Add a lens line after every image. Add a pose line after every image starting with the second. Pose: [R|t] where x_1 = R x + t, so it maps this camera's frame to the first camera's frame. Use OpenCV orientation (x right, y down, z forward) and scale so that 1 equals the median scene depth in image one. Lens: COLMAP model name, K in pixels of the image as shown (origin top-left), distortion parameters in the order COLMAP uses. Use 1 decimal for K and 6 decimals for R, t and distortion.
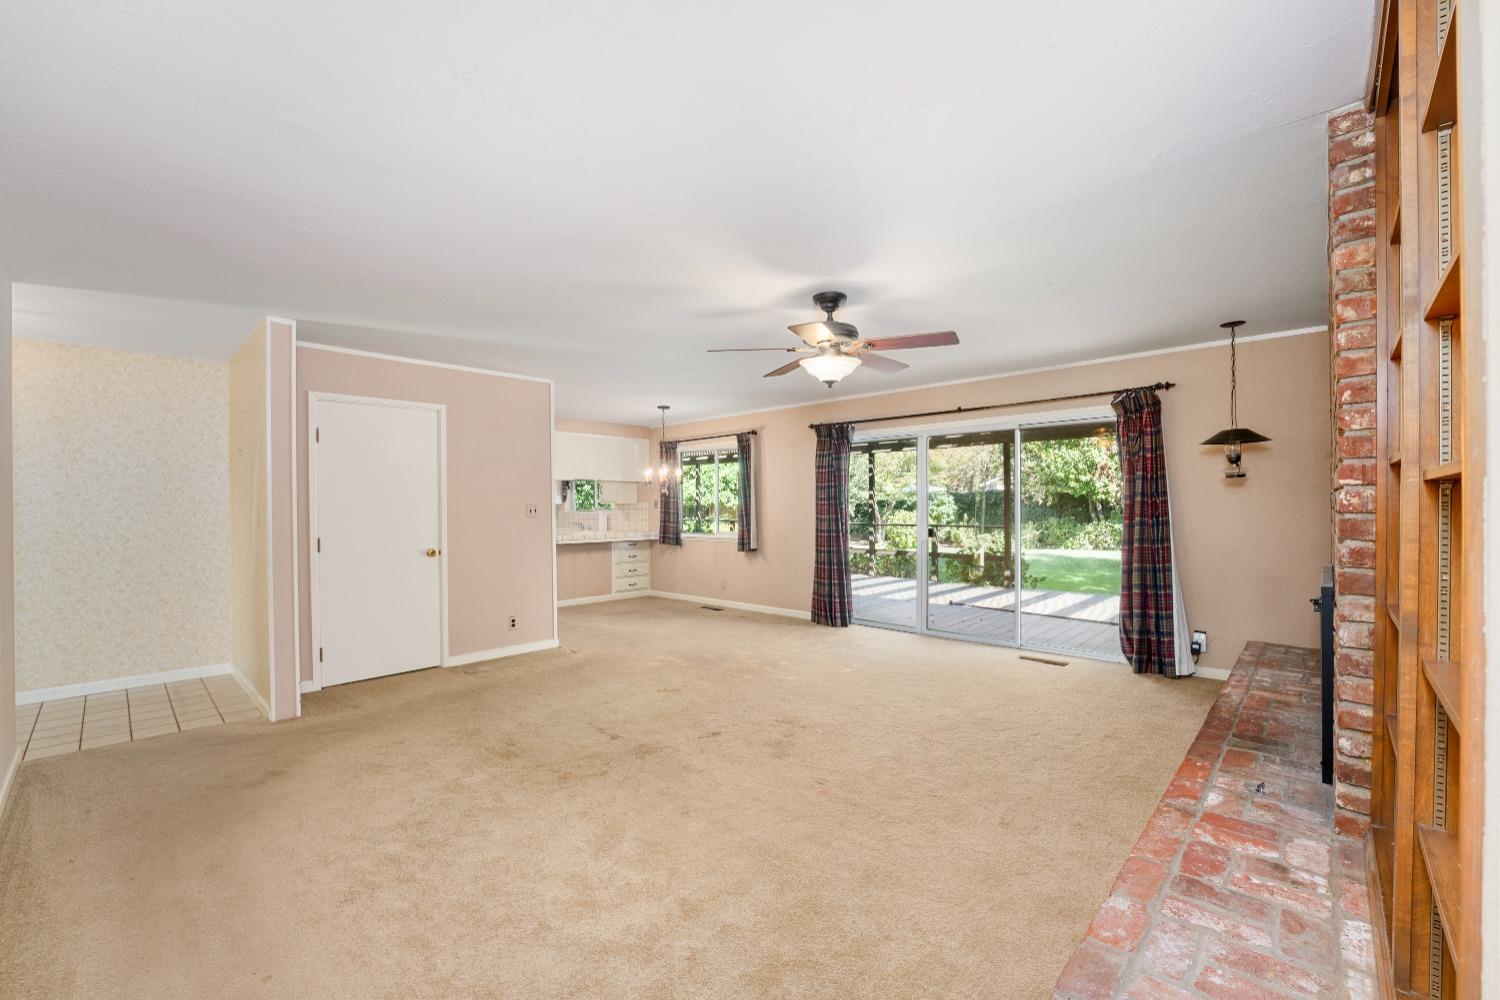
lens RADIAL K [[608.0, 0, 738.6], [0, 608.0, 508.6], [0, 0, 1]] dist [-0.028762, 0.004210]
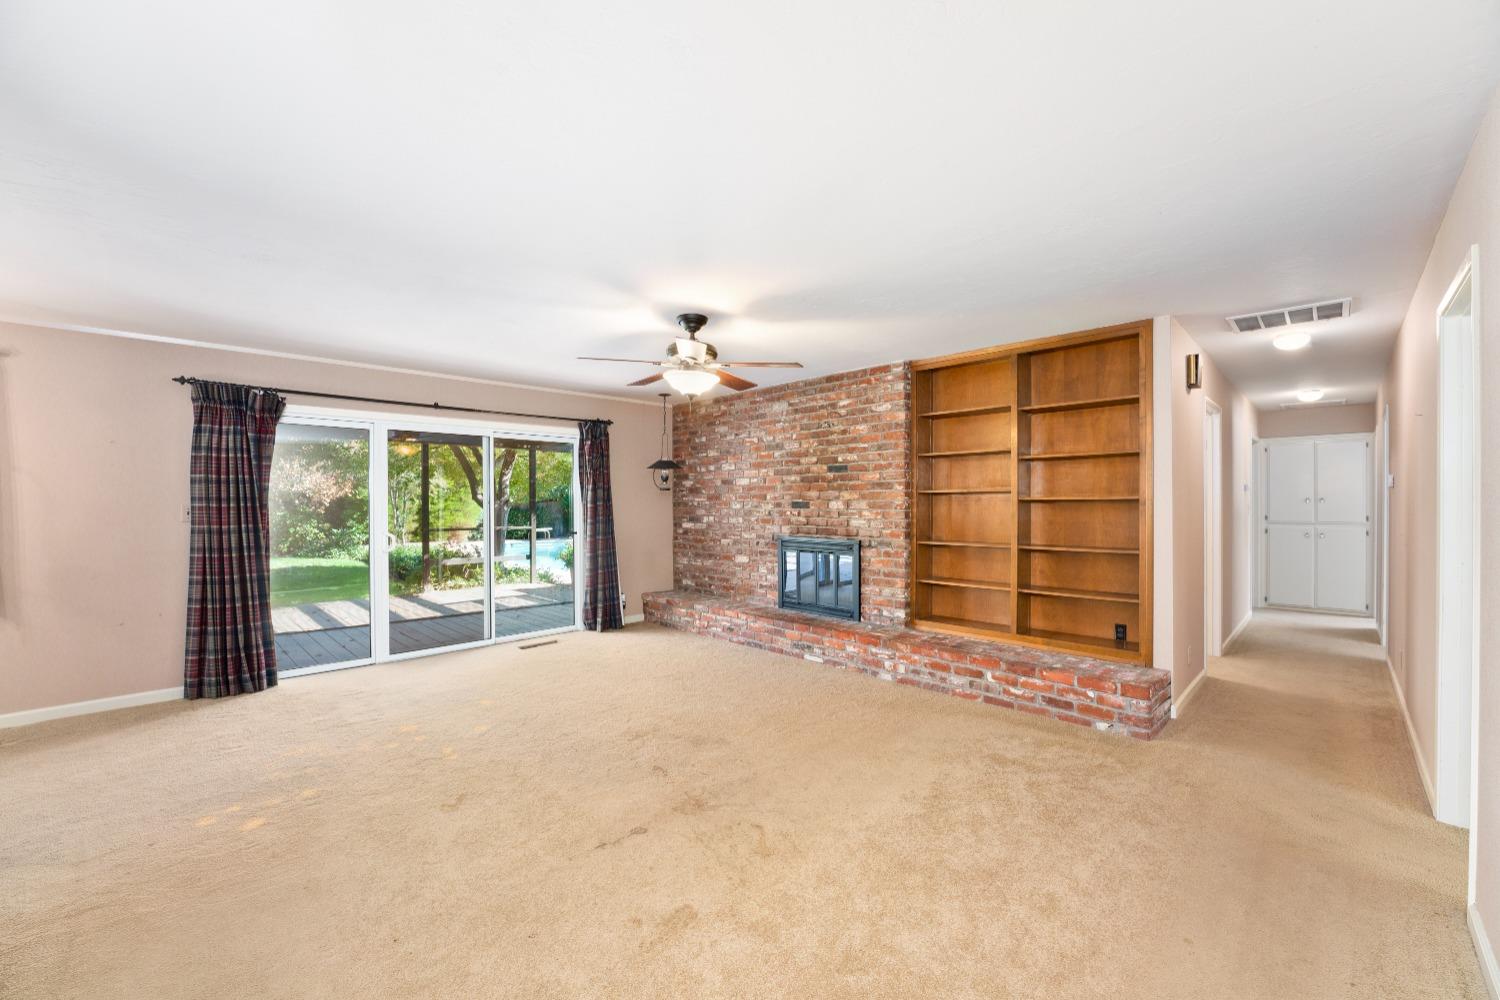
lens RADIAL K [[608.0, 0, 743.6], [0, 608.0, 500.7], [0, 0, 1]] dist [-0.028762, 0.004210]
pose [[0.033127, 0.011214, 0.999388, -0.595574], [0.010055, 0.999883, -0.011553, -0.002301], [-0.999401, 0.010432, 0.033011, 0.550258]]
